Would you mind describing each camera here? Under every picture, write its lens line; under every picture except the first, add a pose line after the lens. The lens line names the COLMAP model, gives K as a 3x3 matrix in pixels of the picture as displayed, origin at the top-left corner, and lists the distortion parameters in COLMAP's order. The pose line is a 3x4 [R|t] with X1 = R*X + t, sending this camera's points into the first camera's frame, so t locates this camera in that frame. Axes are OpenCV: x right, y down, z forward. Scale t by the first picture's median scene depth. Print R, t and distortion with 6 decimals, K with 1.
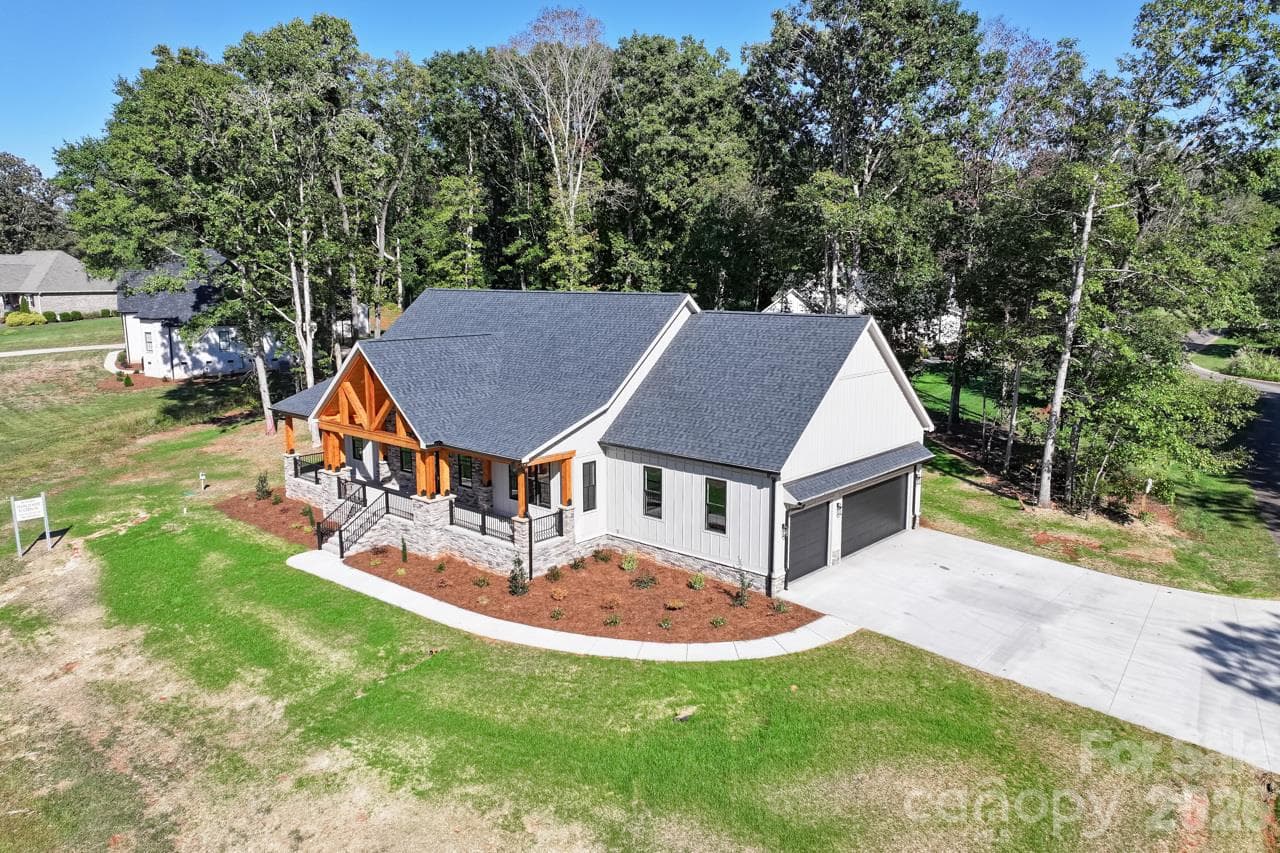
lens RADIAL K [[907.8, 0, 640.0], [0, 907.8, 426.5], [0, 0, 1]] dist [0.004263, 0.001018]
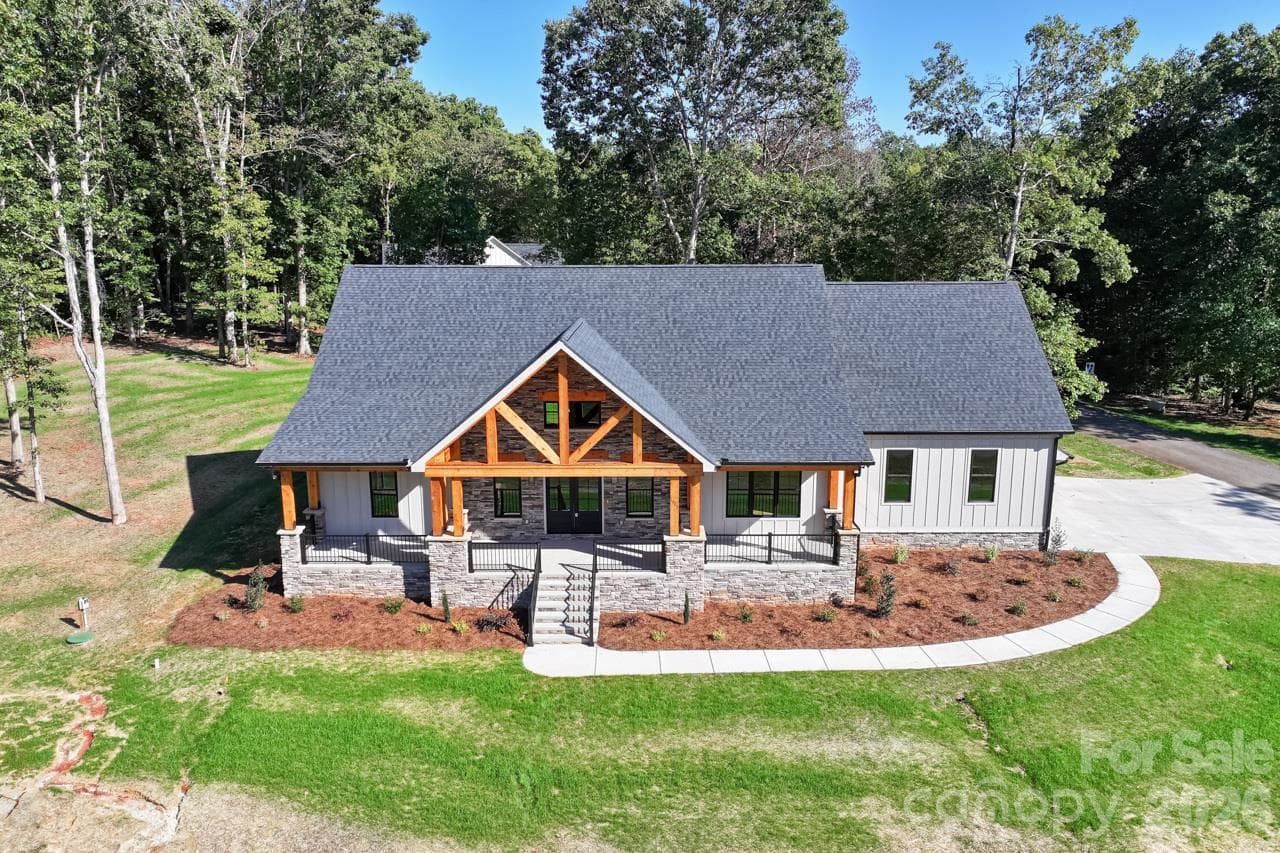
lens RADIAL K [[907.8, 0, 640.0], [0, 907.8, 426.5], [0, 0, 1]] dist [0.004263, 0.001018]
pose [[0.741723, -0.134686, 0.657044, -0.822588], [0.113037, 0.990720, 0.075480, -0.082778], [-0.661112, 0.018285, 0.750064, 0.482802]]
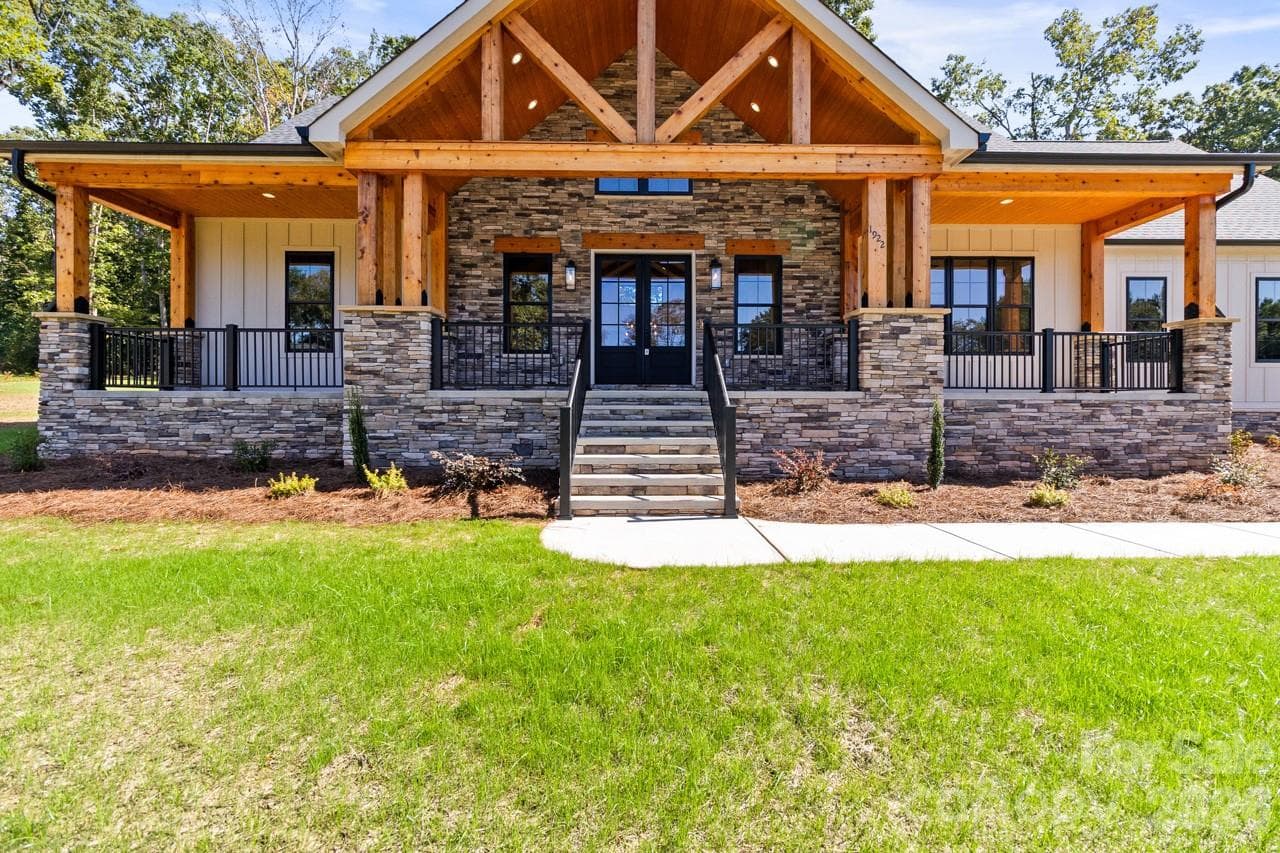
lens RADIAL K [[584.0, 0, 643.9], [0, 584.0, 416.1], [0, 0, 1]] dist [0.000850, 0.000109]
pose [[0.726790, 0.002751, 0.686854, -0.510532], [0.112084, 0.986113, -0.122550, 0.148276], [-0.677653, 0.166053, 0.716389, 0.984418]]
